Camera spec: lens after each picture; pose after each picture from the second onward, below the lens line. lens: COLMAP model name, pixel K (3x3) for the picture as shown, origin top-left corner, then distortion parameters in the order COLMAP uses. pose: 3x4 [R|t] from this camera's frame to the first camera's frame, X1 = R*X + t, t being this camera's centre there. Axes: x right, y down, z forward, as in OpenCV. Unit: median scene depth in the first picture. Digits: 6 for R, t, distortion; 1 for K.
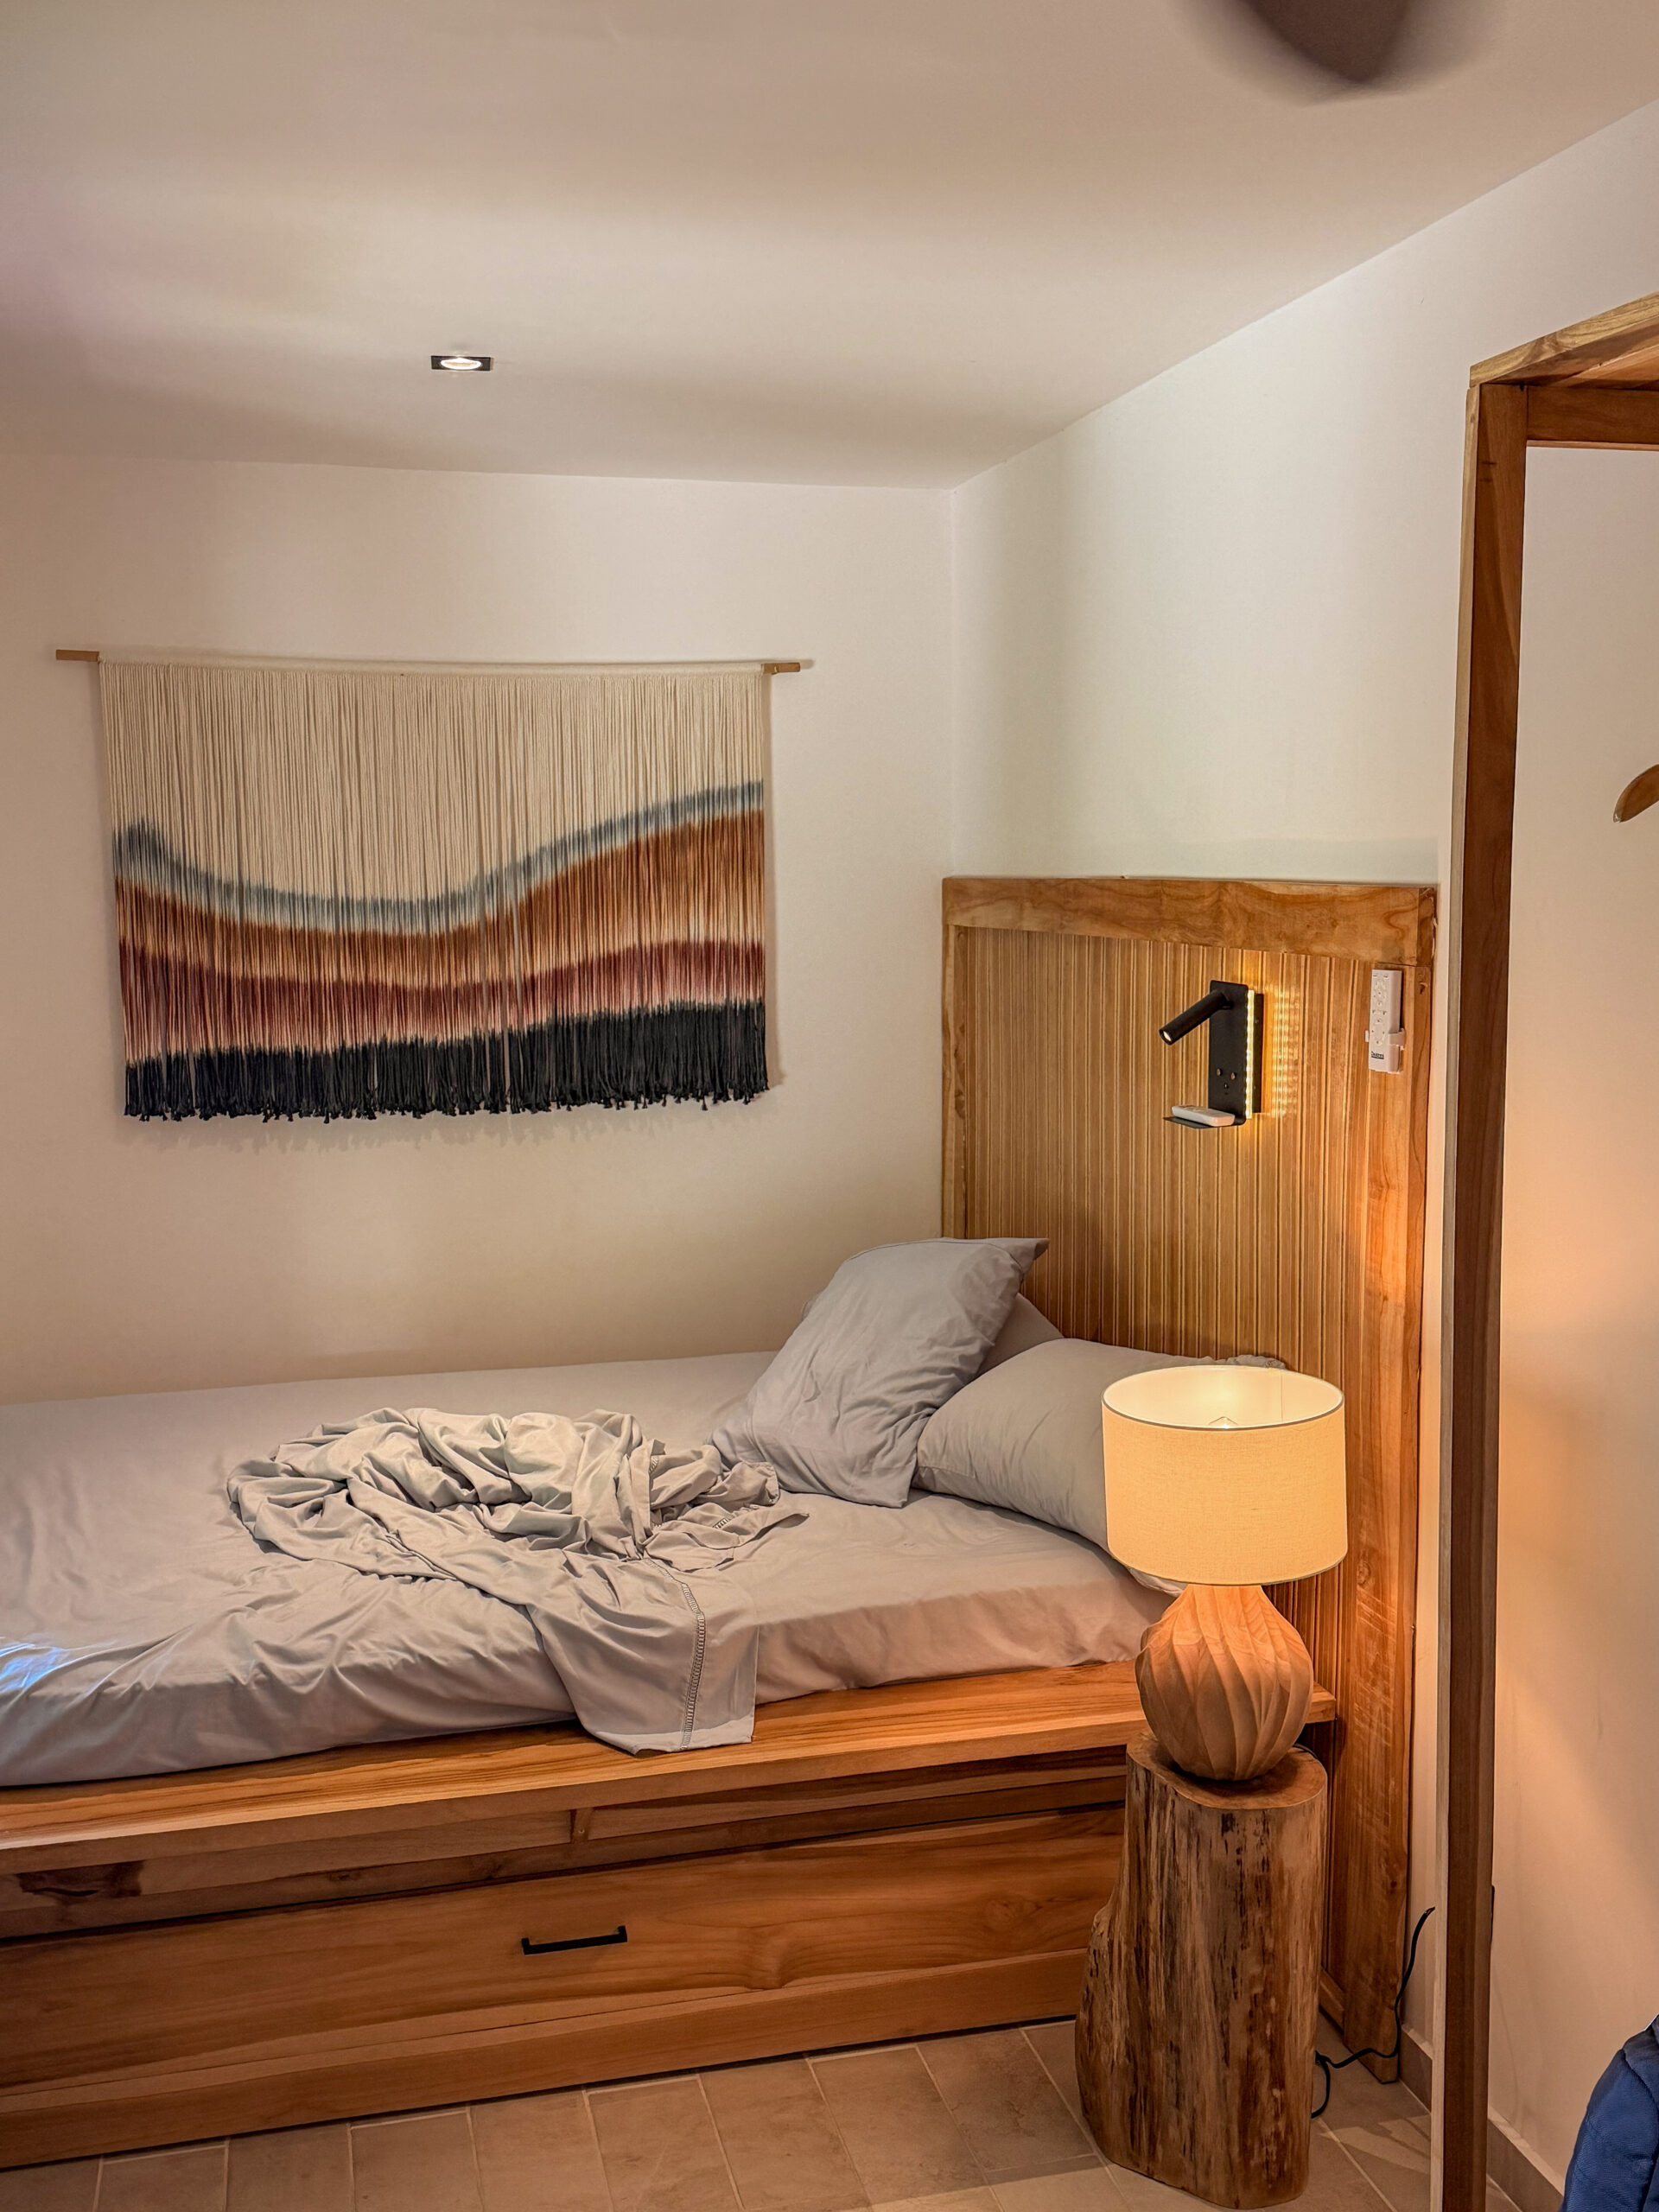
lens RADIAL K [[2118.4, 0, 846.1], [0, 2118.4, 1113.9], [0, 0, 1]] dist [0.193321, -0.402763]
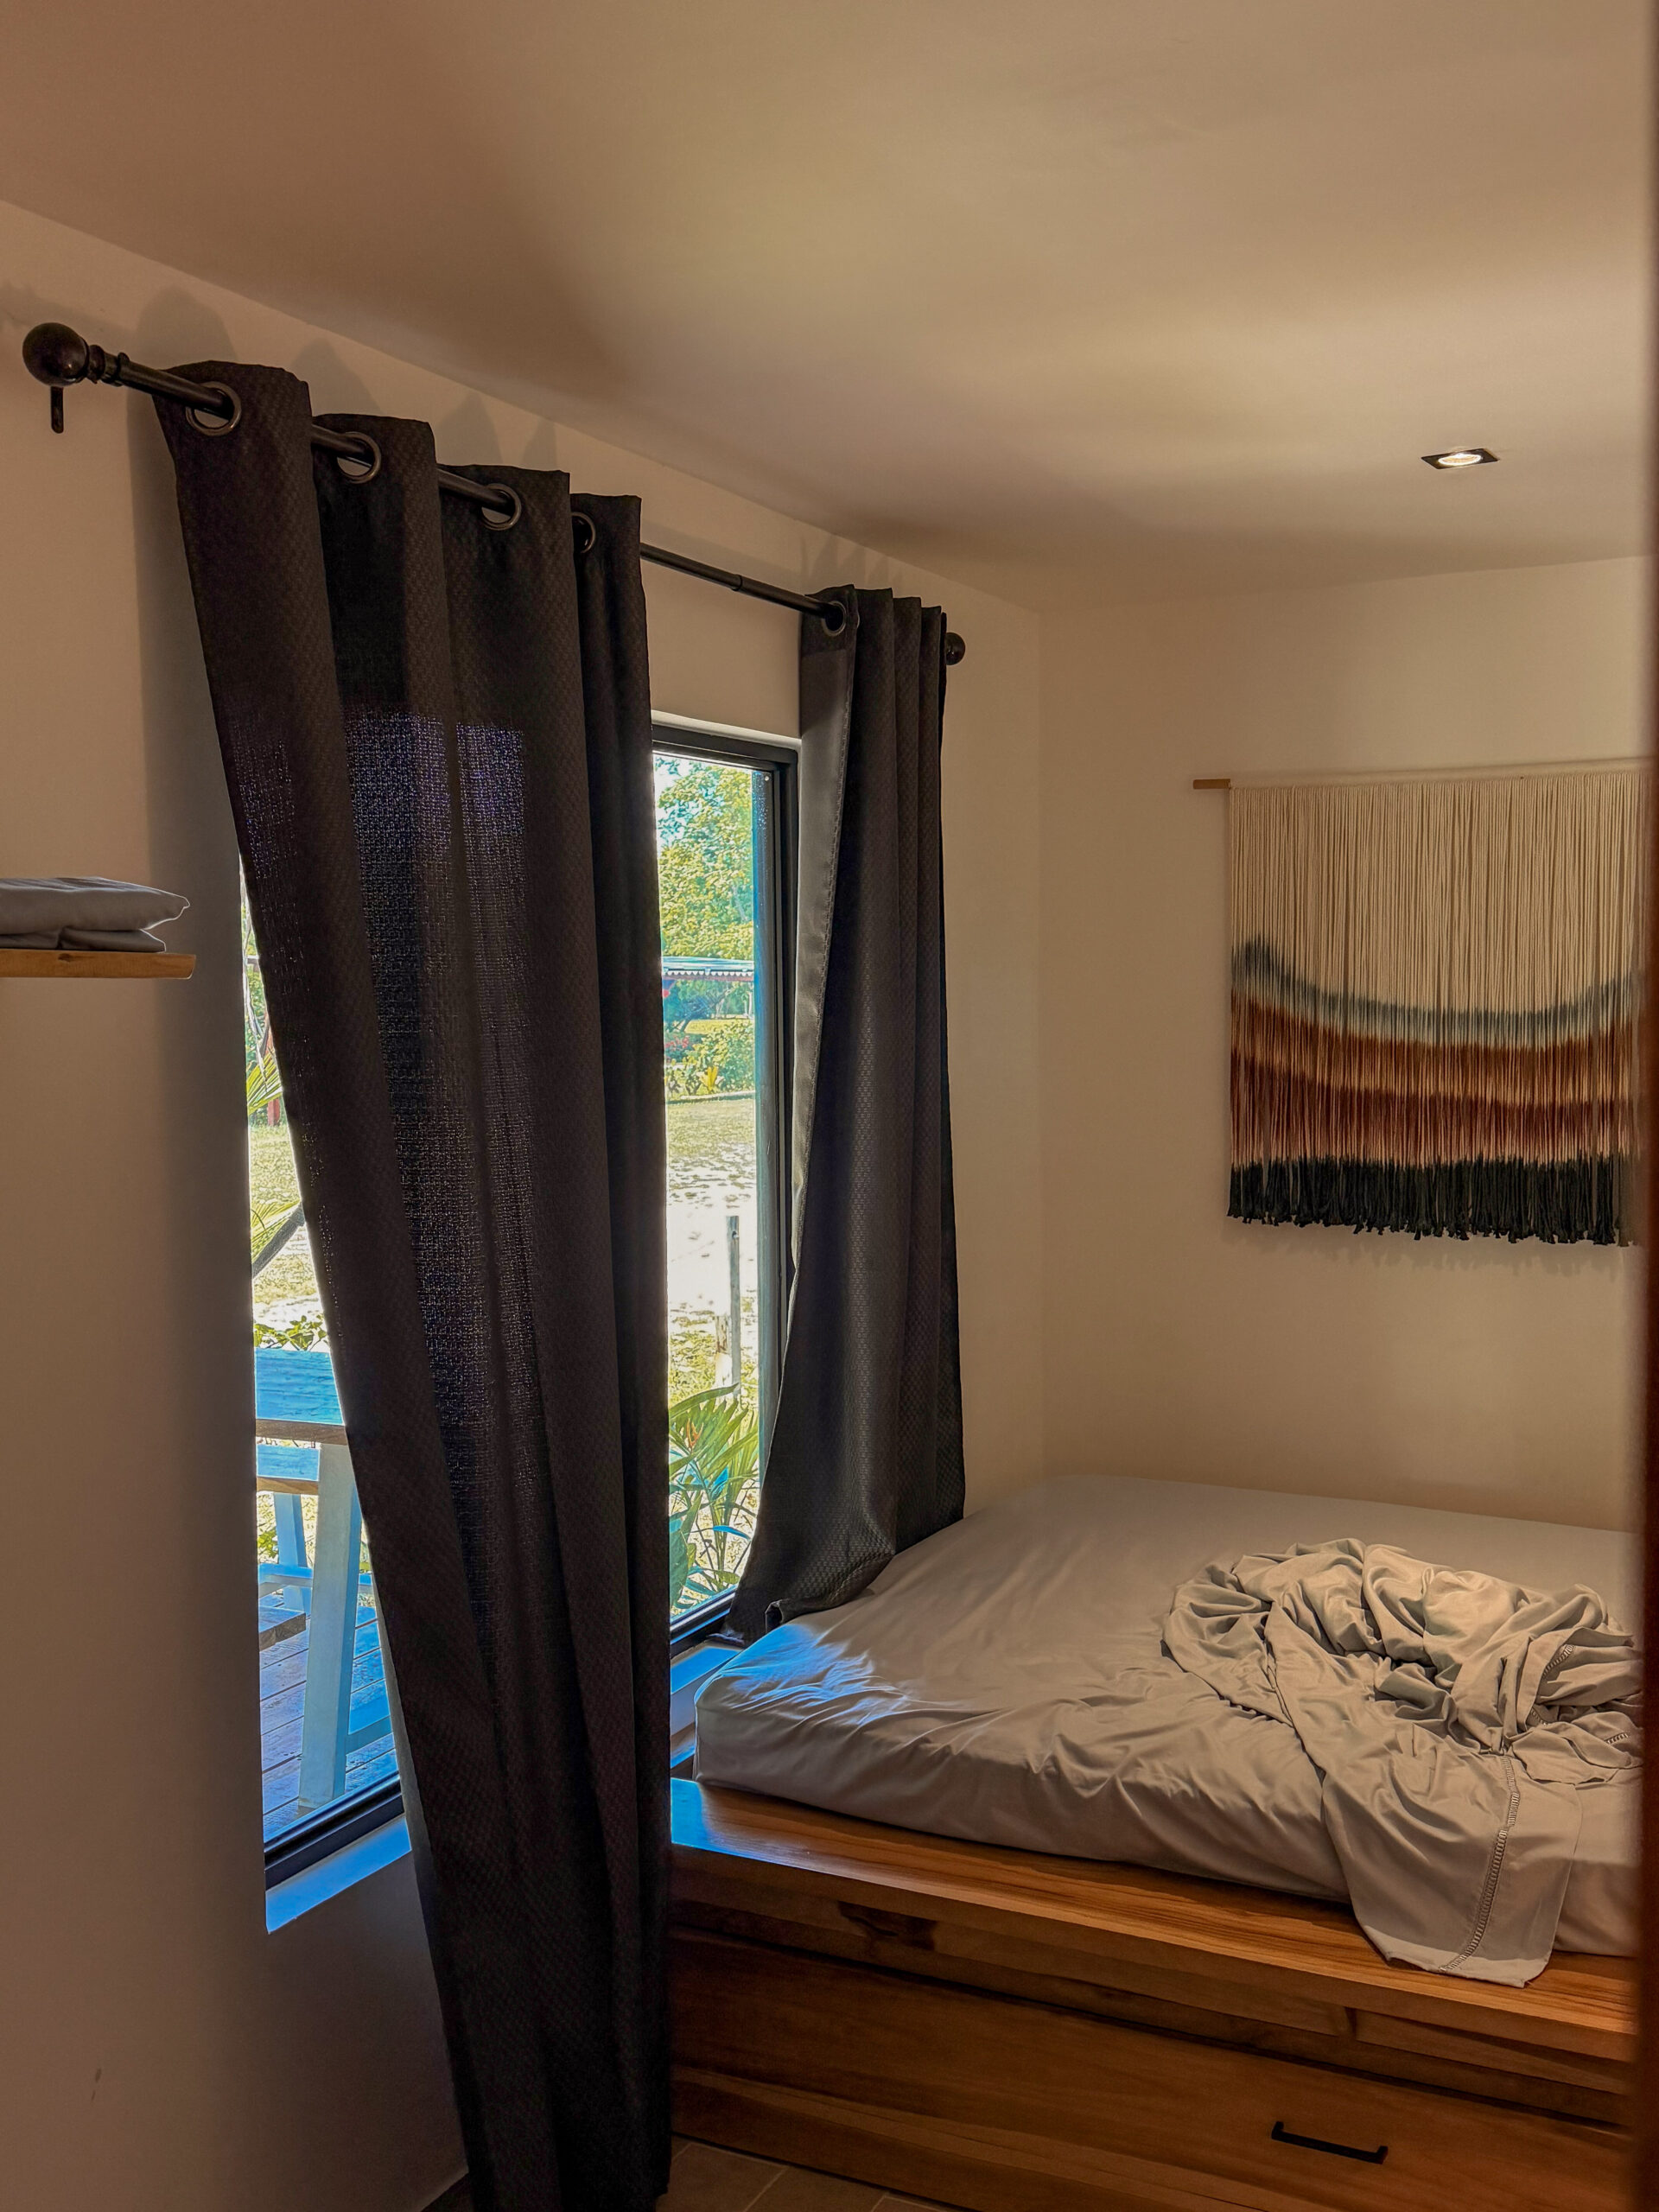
lens RADIAL K [[2118.4, 0, 846.1], [0, 2118.4, 1113.9], [0, 0, 1]] dist [0.193321, -0.402763]
pose [[0.767452, 0.042217, -0.639715, 0.241466], [-0.072892, 0.997105, -0.021644, -0.017158], [0.636950, 0.063241, 0.768307, 0.108591]]
